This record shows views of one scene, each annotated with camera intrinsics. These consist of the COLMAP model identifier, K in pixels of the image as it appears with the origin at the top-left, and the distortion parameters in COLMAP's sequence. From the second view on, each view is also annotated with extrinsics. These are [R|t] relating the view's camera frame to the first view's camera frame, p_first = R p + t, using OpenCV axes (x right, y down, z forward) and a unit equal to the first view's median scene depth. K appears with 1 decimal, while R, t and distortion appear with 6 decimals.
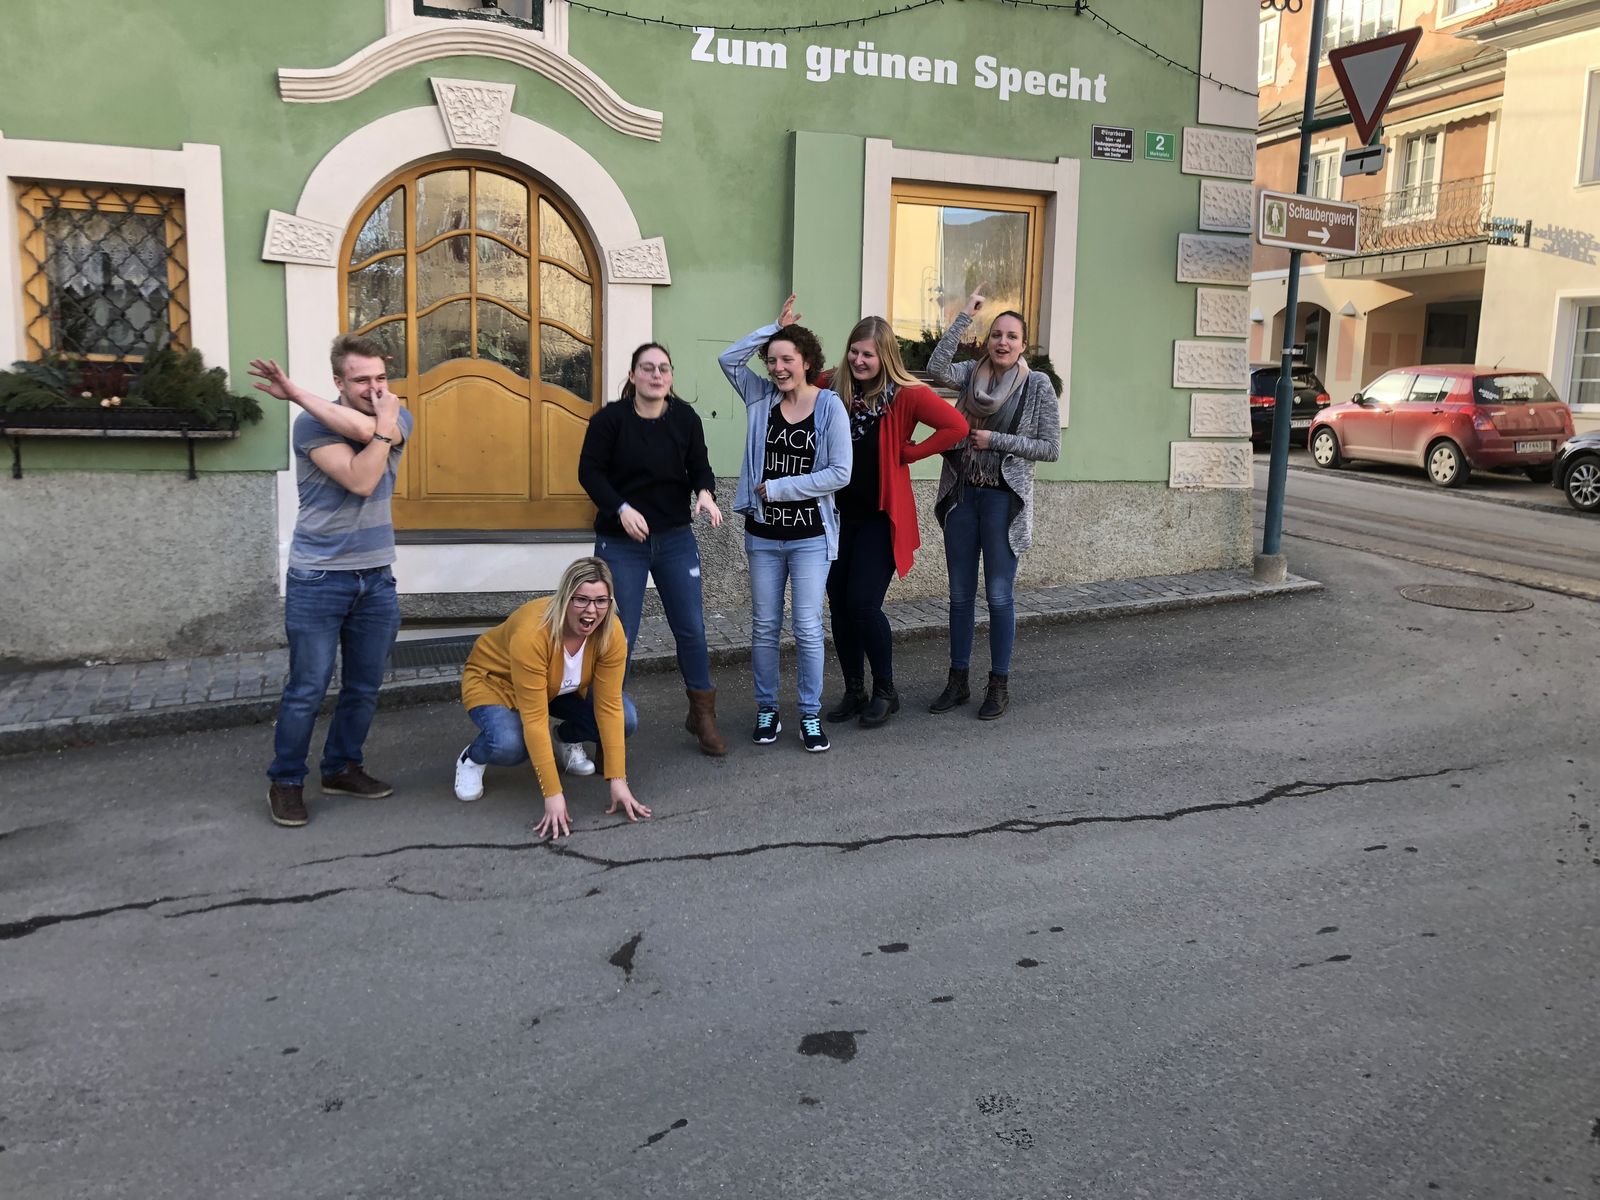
lens RADIAL K [[1379.3, 0, 800.0], [0, 1379.3, 600.0], [0, 0, 1]] dist [0.012242, 0.008118]
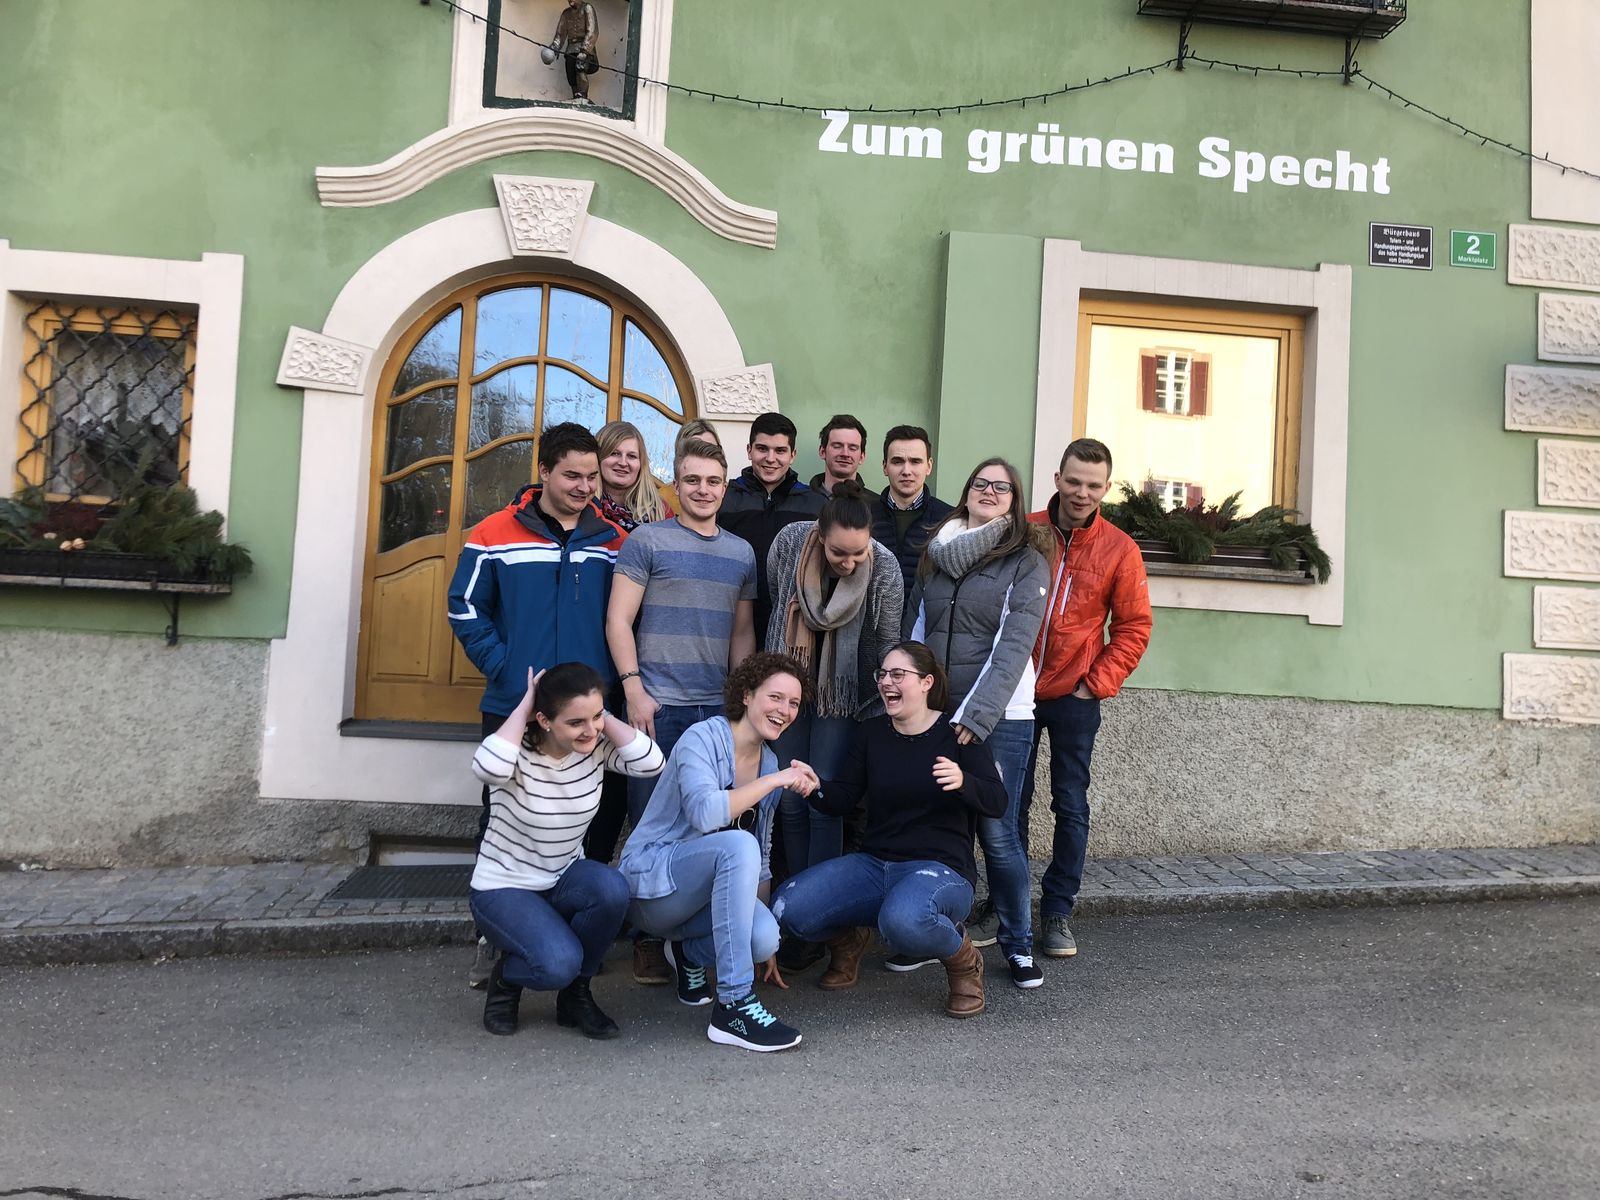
lens RADIAL K [[1346.1, 0, 815.4], [0, 1346.1, 605.9], [0, 0, 1]] dist [0.007727, 0.022924]
pose [[0.968579, 0.017774, -0.248070, 0.123411], [-0.064822, 0.981010, -0.182804, 0.010841], [0.240110, 0.193140, 0.951338, 0.323387]]
